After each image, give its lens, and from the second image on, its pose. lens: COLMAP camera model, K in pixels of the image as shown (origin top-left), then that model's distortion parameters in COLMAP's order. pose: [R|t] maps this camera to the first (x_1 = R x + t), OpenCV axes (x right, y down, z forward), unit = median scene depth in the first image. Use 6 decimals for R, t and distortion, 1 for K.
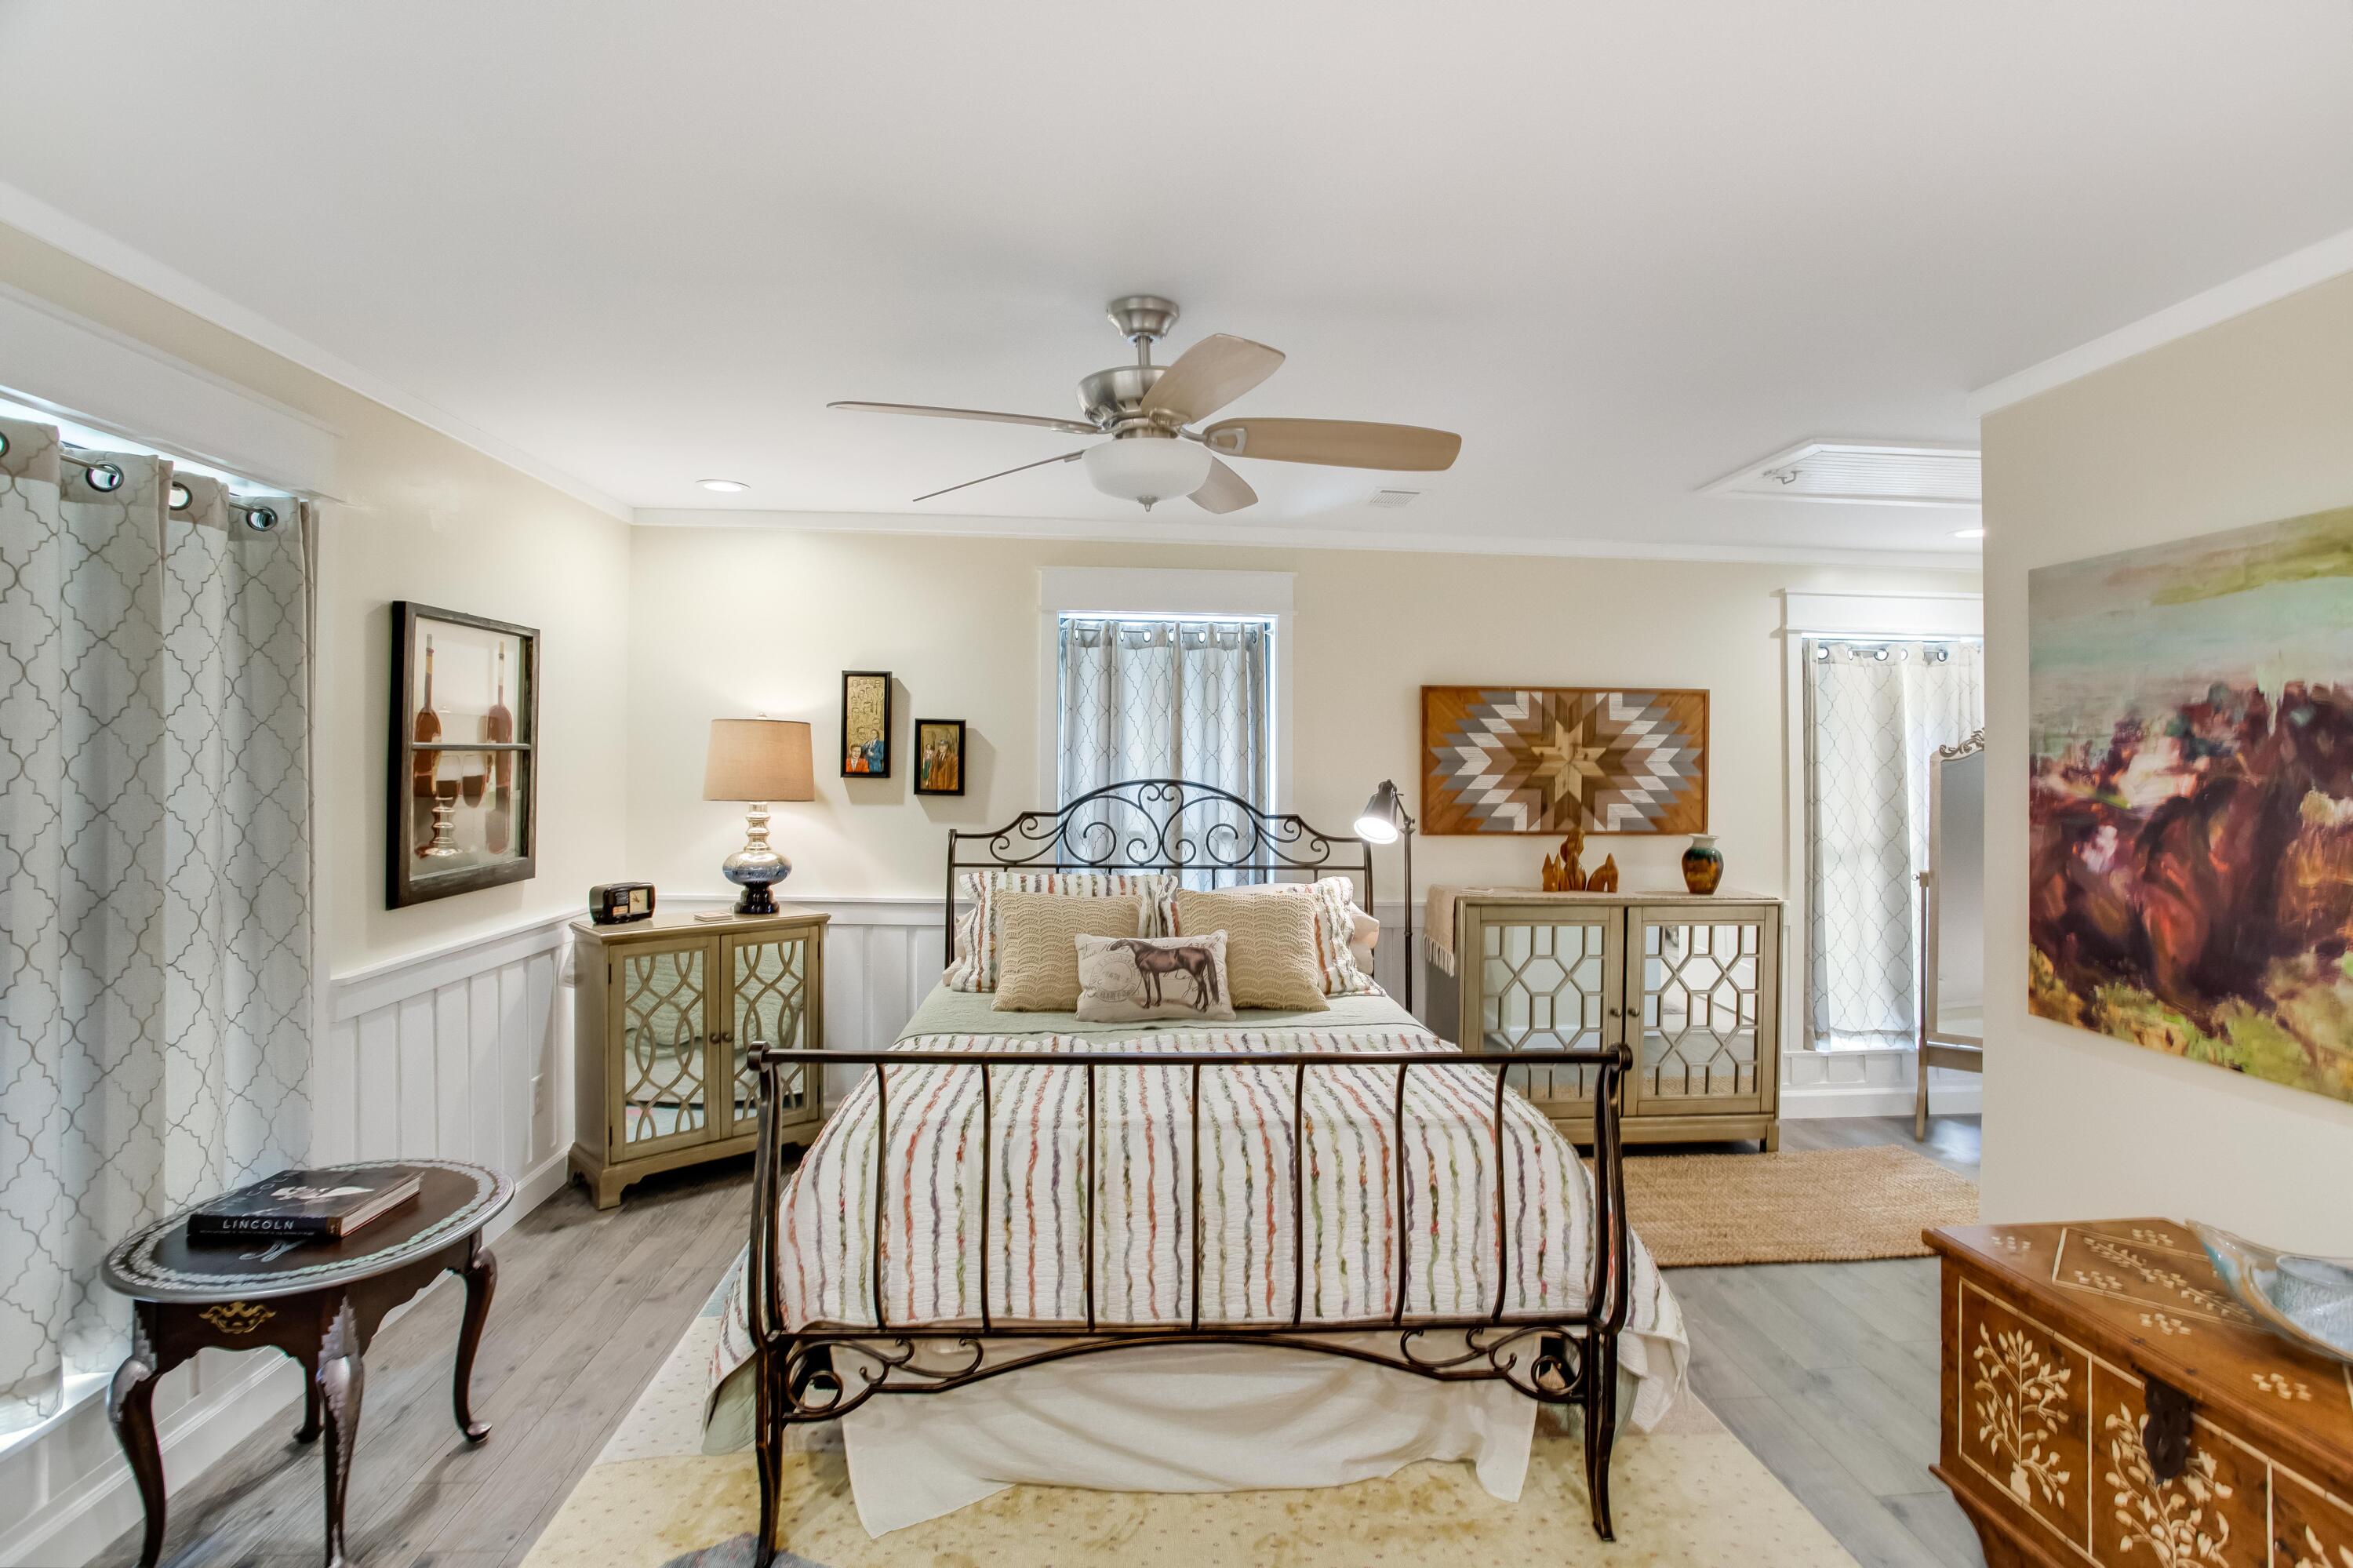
lens RADIAL K [[1160.0, 0, 1181.3], [0, 1160.0, 731.8], [0, 0, 1]] dist [-0.066114, 0.027831]
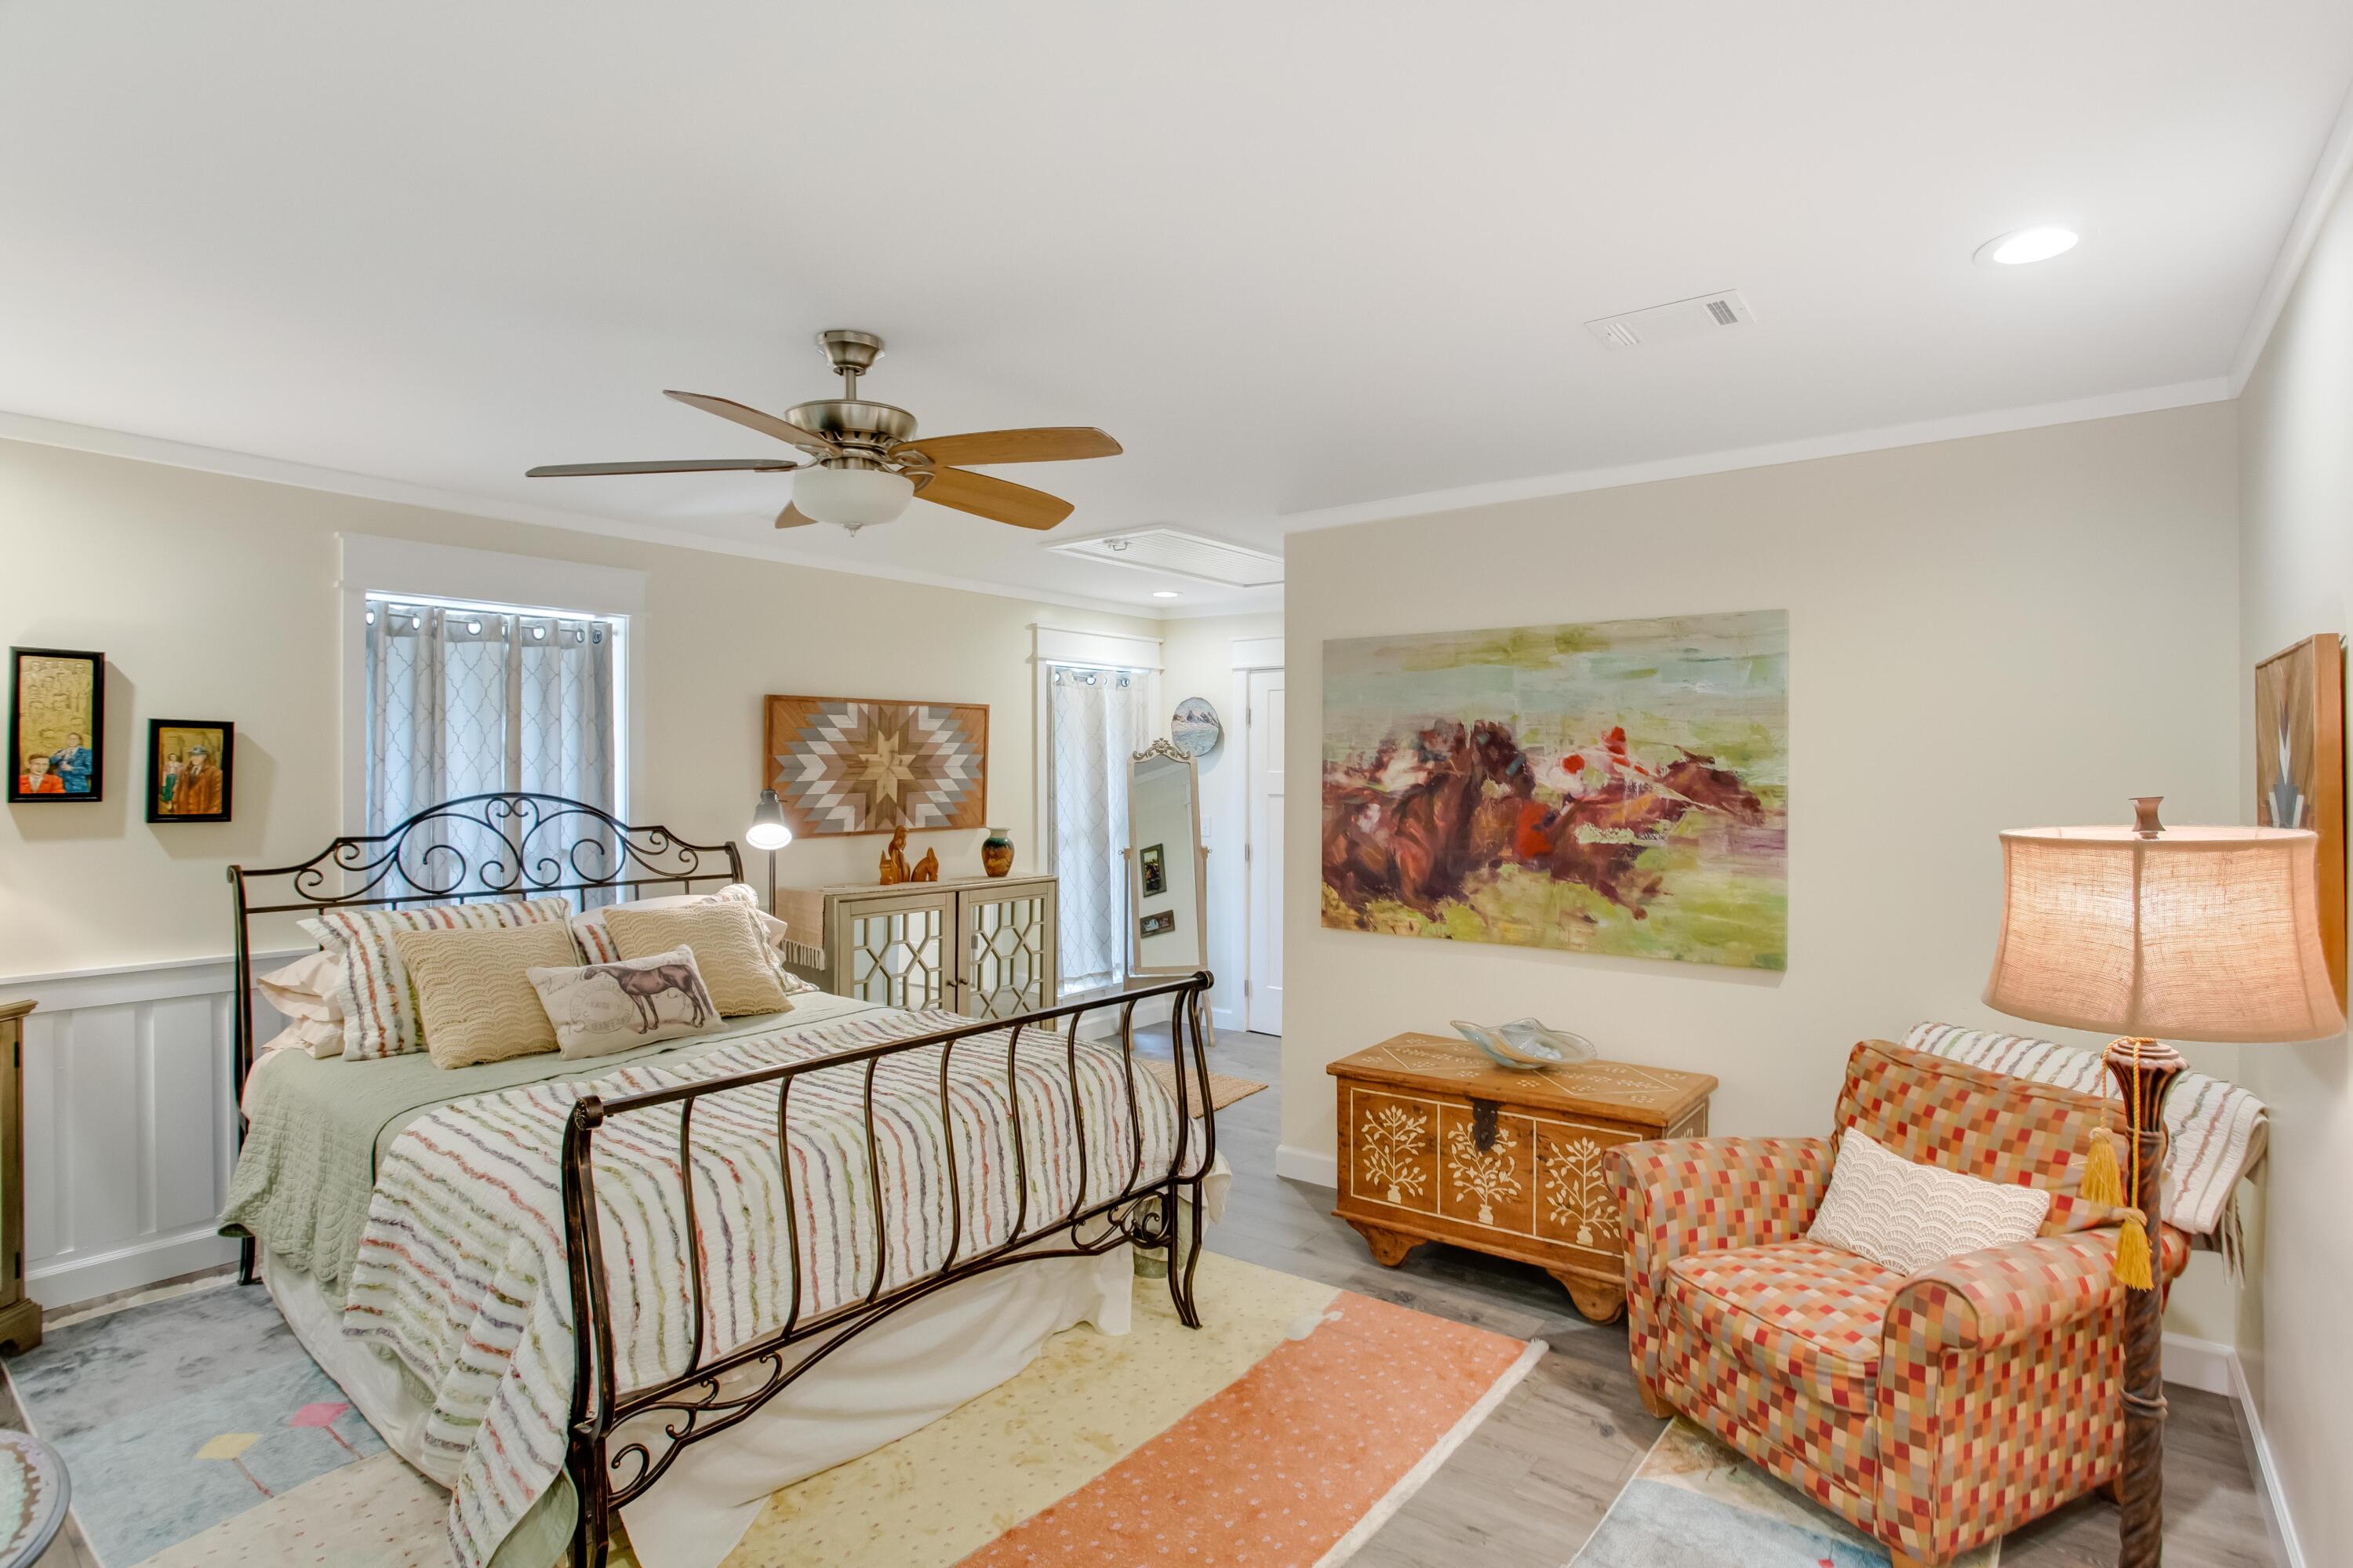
lens RADIAL K [[1182.9, 0, 1185.7], [0, 1182.9, 759.7], [0, 0, 1]] dist [-0.067777, 0.031346]
pose [[0.671321, -0.007765, 0.741126, -0.430081], [-0.008648, 0.999795, 0.018308, -0.006126], [-0.741116, -0.018700, 0.671116, 0.035039]]
